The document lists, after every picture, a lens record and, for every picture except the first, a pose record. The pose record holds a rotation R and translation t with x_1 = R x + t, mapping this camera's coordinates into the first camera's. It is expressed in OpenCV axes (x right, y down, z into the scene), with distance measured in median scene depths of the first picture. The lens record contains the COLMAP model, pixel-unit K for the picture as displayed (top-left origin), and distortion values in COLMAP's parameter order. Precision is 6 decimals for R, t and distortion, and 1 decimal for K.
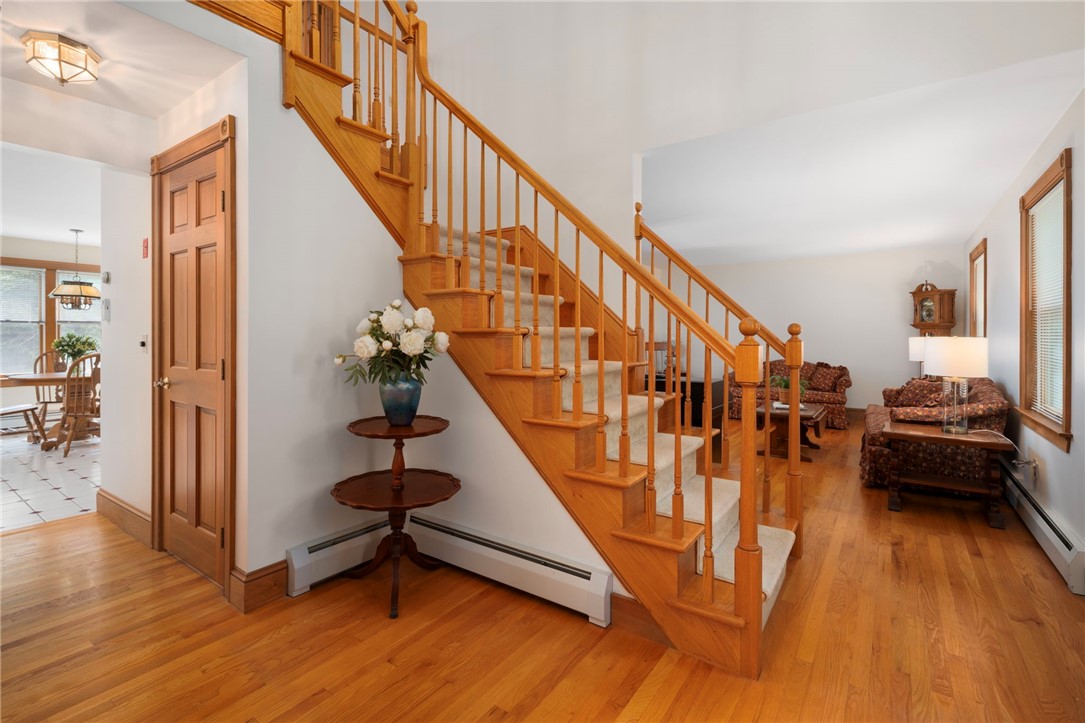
lens RADIAL K [[506.2, 0, 541.0], [0, 506.2, 338.5], [0, 0, 1]] dist [-0.001119, -0.000318]
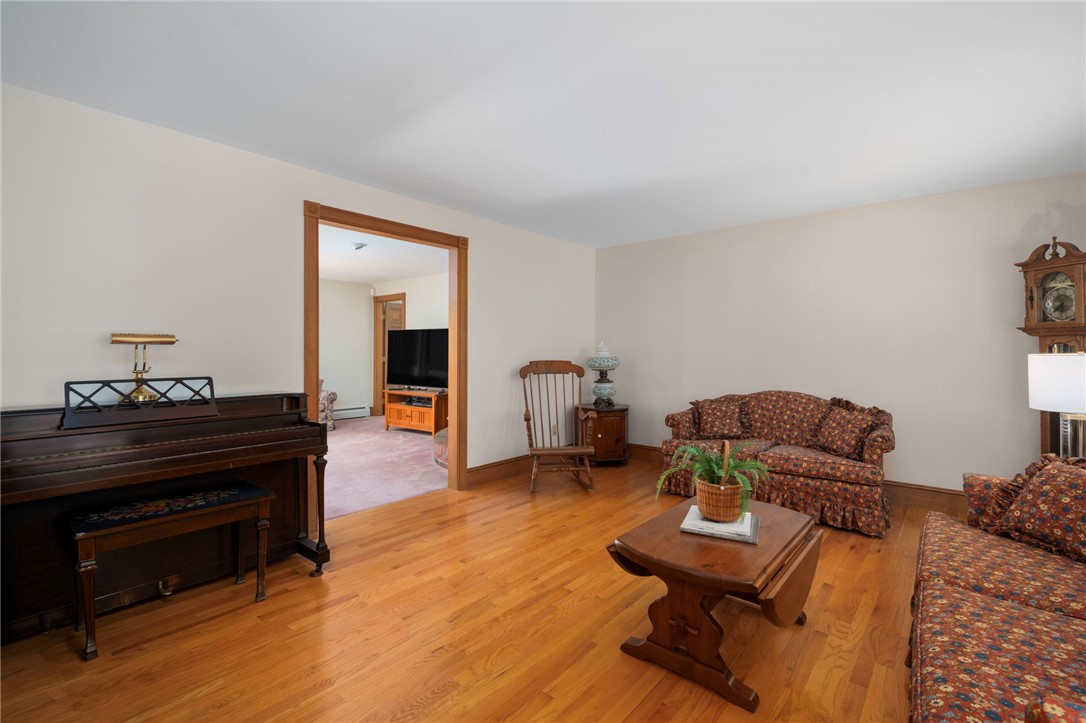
lens RADIAL K [[506.7, 0, 541.5], [0, 506.7, 338.5], [0, 0, 1]] dist [-0.001119, -0.000318]
pose [[0.996271, 0.006943, -0.085997, 0.306881], [-0.008965, 0.999692, -0.023151, -0.001693], [0.085809, 0.023835, 0.996026, 0.465696]]
